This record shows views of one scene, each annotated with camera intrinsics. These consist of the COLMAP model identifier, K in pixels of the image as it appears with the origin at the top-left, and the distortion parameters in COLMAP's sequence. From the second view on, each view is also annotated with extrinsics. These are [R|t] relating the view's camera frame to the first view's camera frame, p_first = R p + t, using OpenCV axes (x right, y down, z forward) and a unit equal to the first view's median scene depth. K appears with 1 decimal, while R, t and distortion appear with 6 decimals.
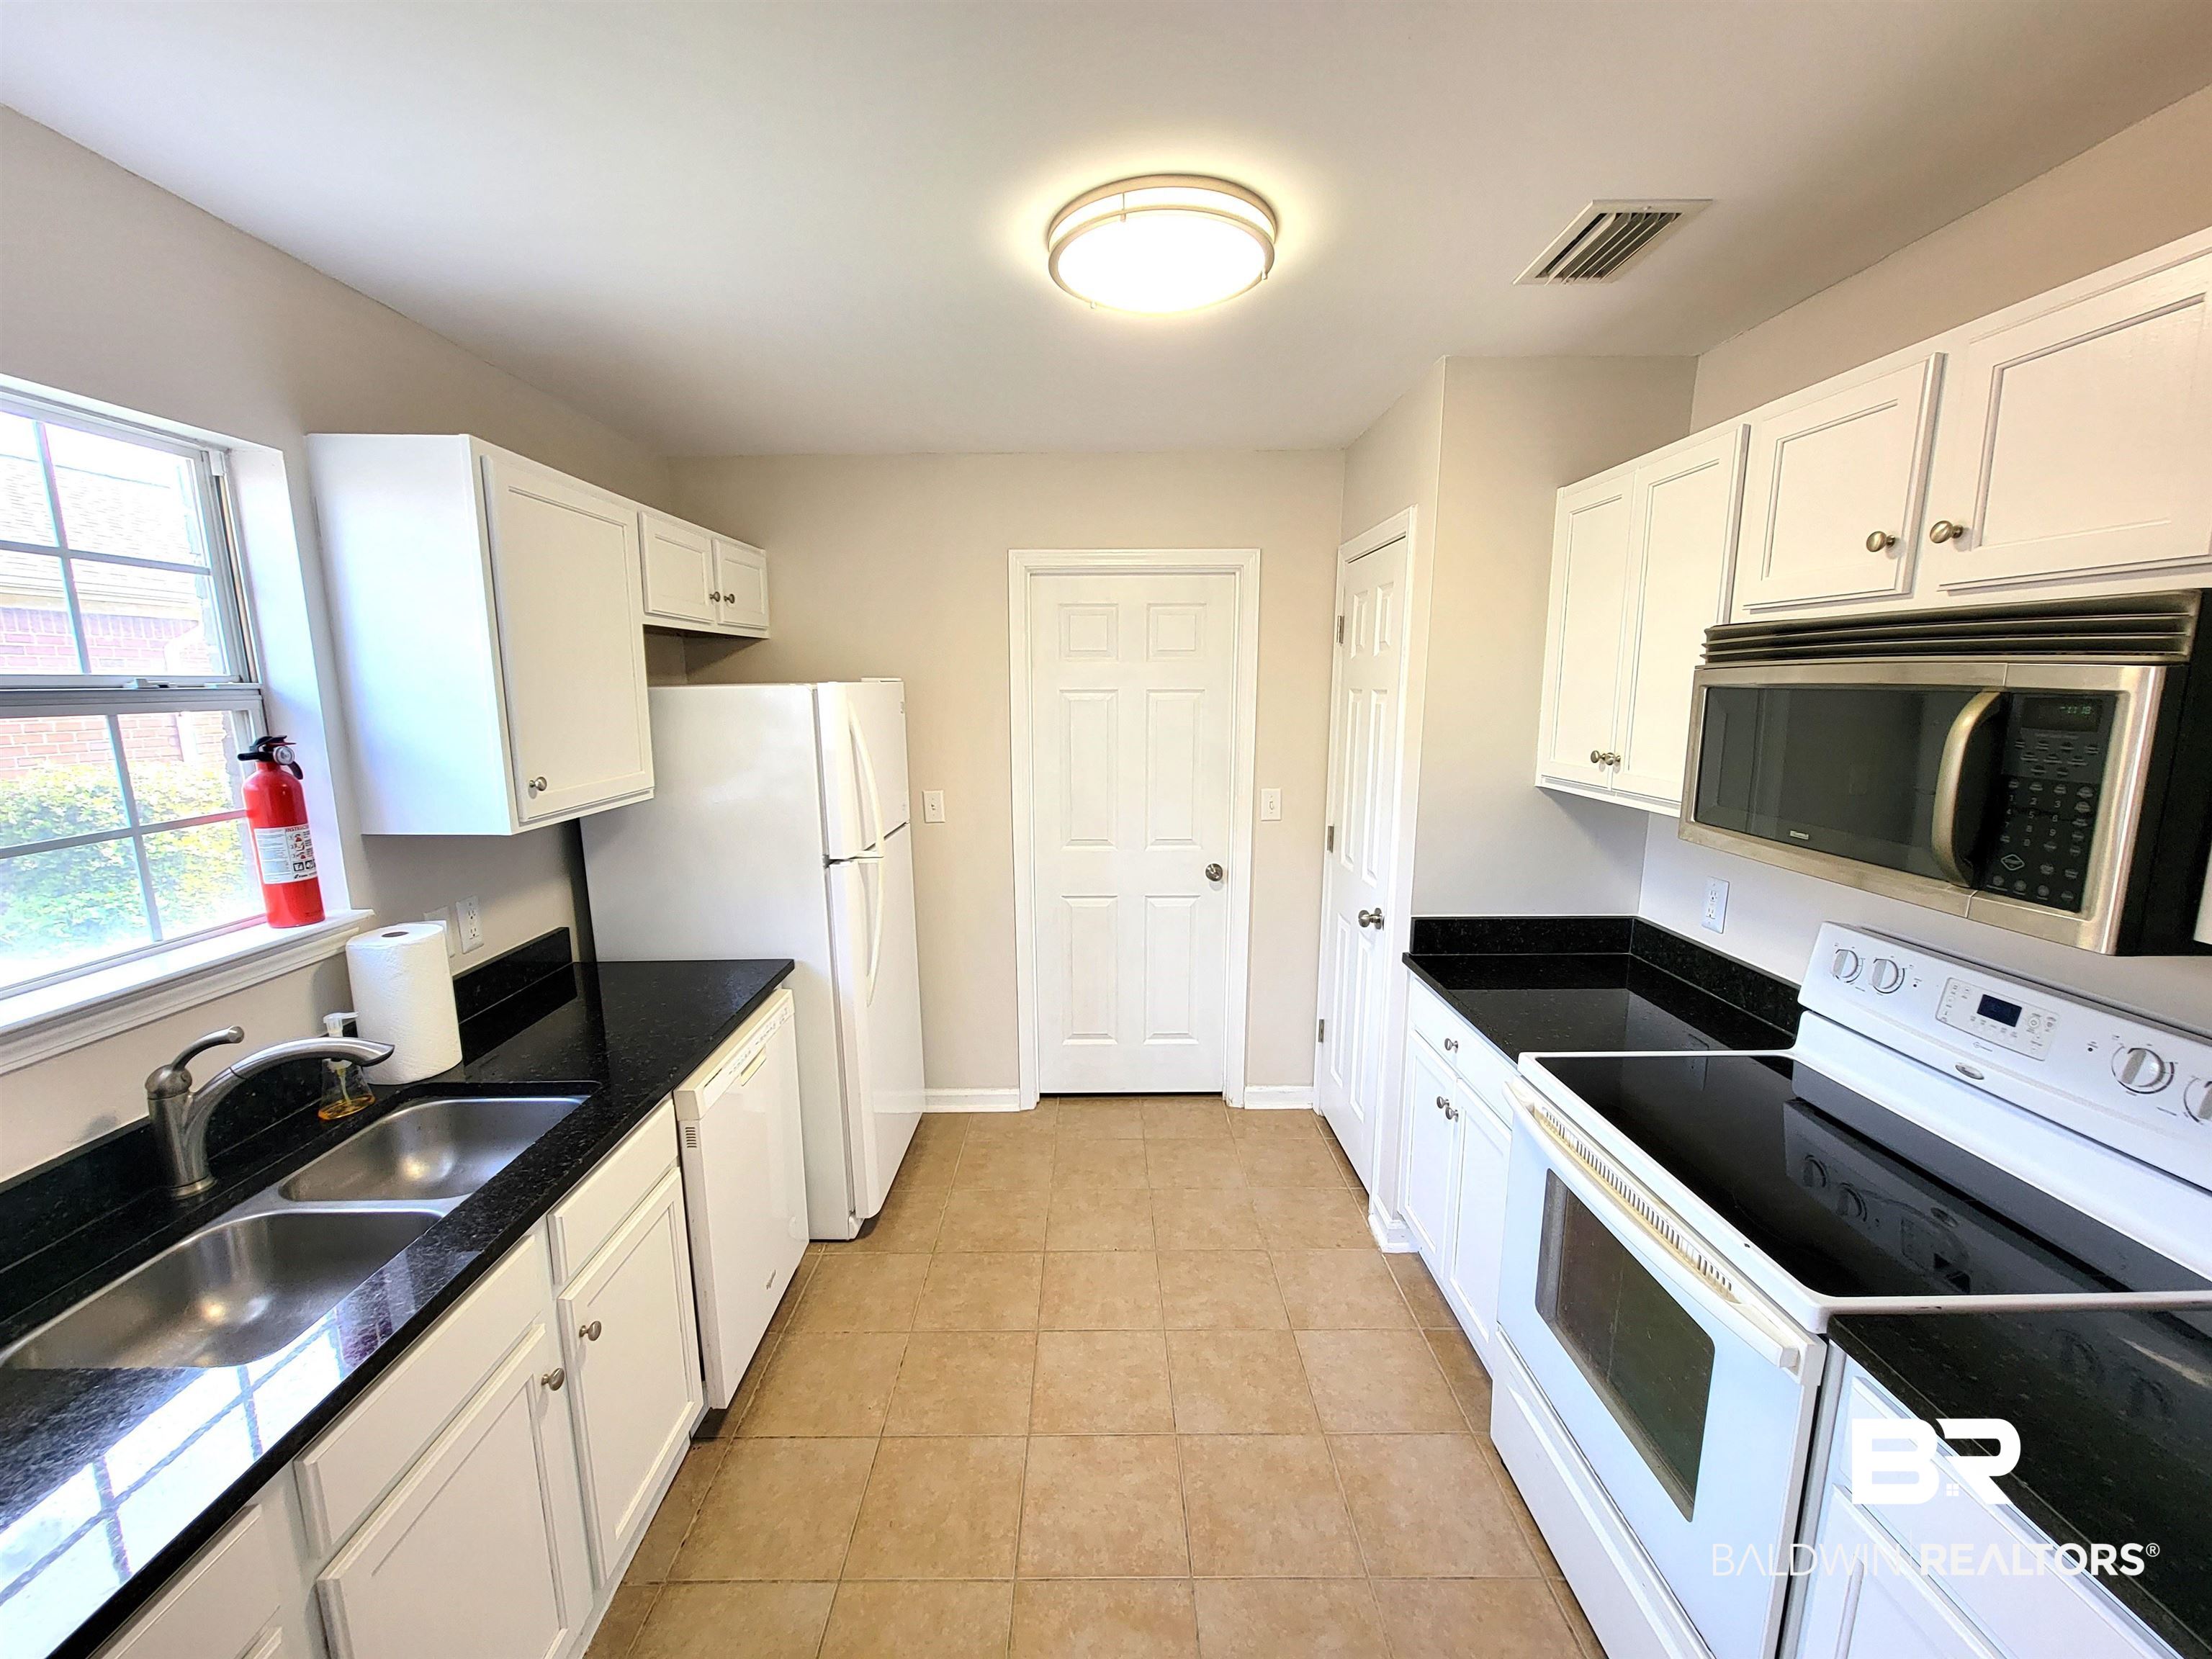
lens RADIAL K [[886.8, 0, 1091.4], [0, 886.8, 833.1], [0, 0, 1]] dist [0.001108, 0.000530]
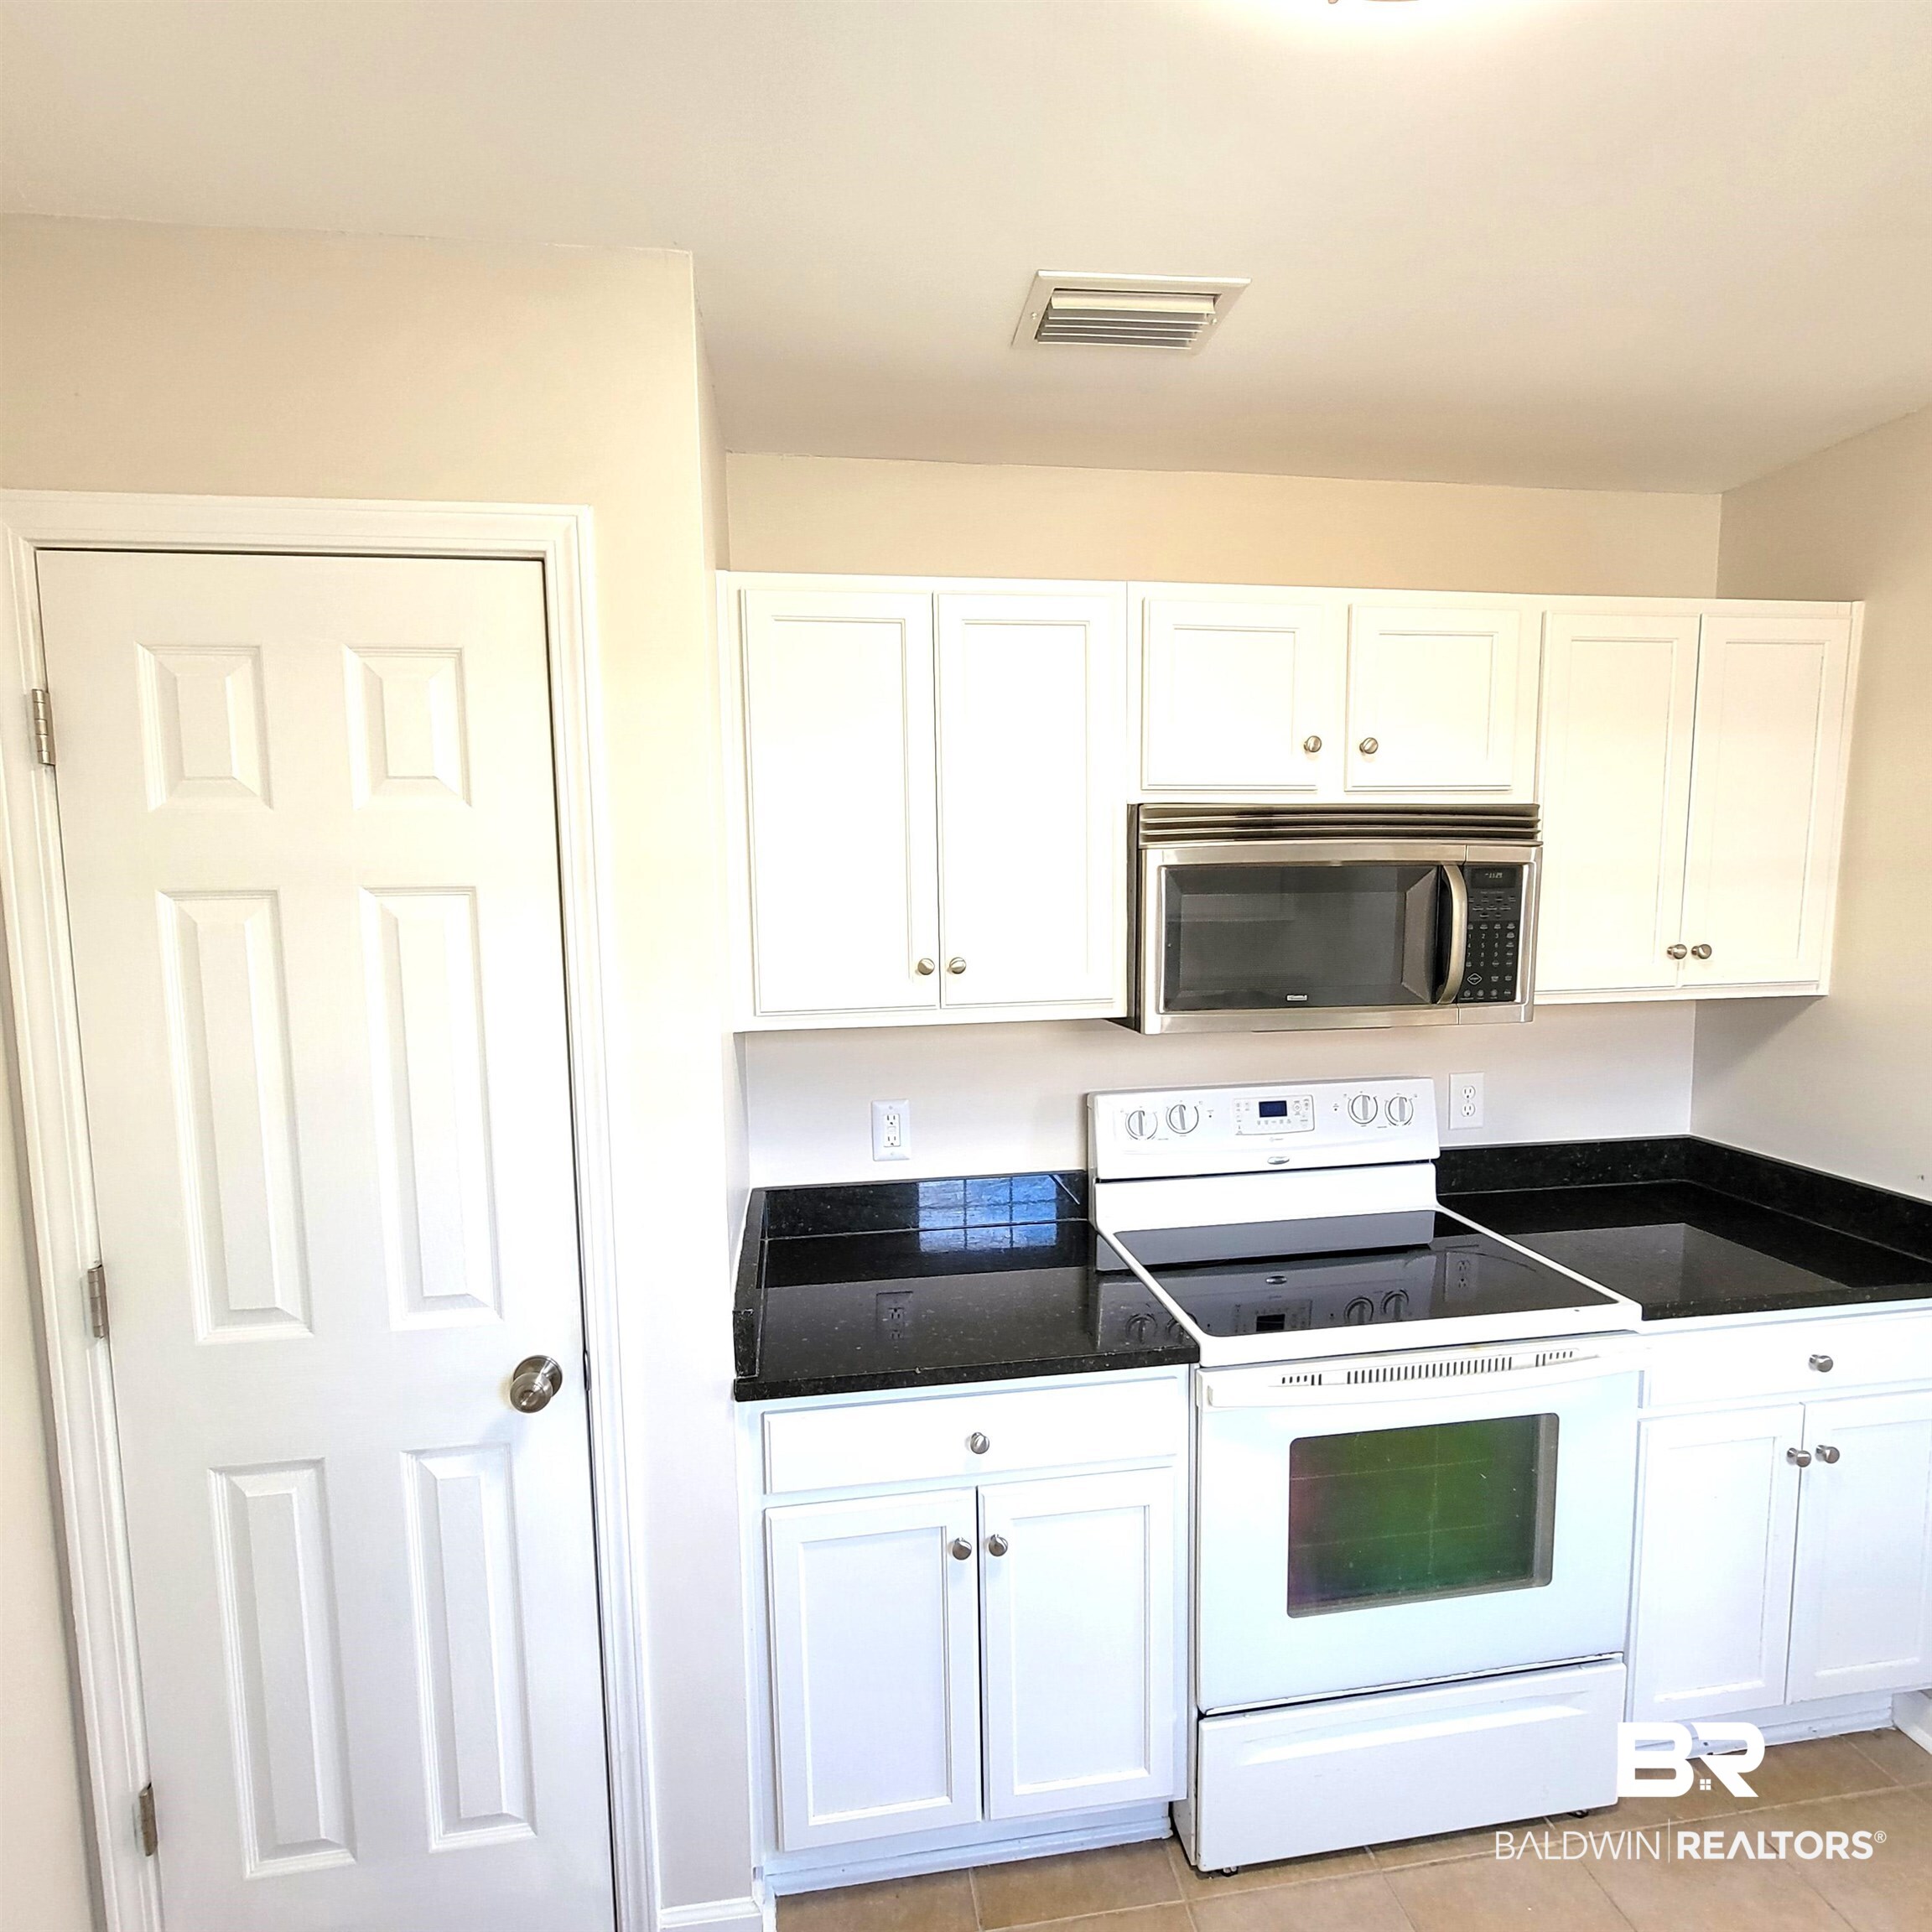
lens RADIAL K [[1047.1, 0, 974.0], [0, 1047.1, 980.1], [0, 0, 1]] dist [0.003356, -0.002042]
pose [[-0.137620, -0.084802, 0.986848, -0.207908], [0.182141, 0.977171, 0.109371, -0.112764], [-0.973594, 0.194797, -0.119033, 0.740831]]
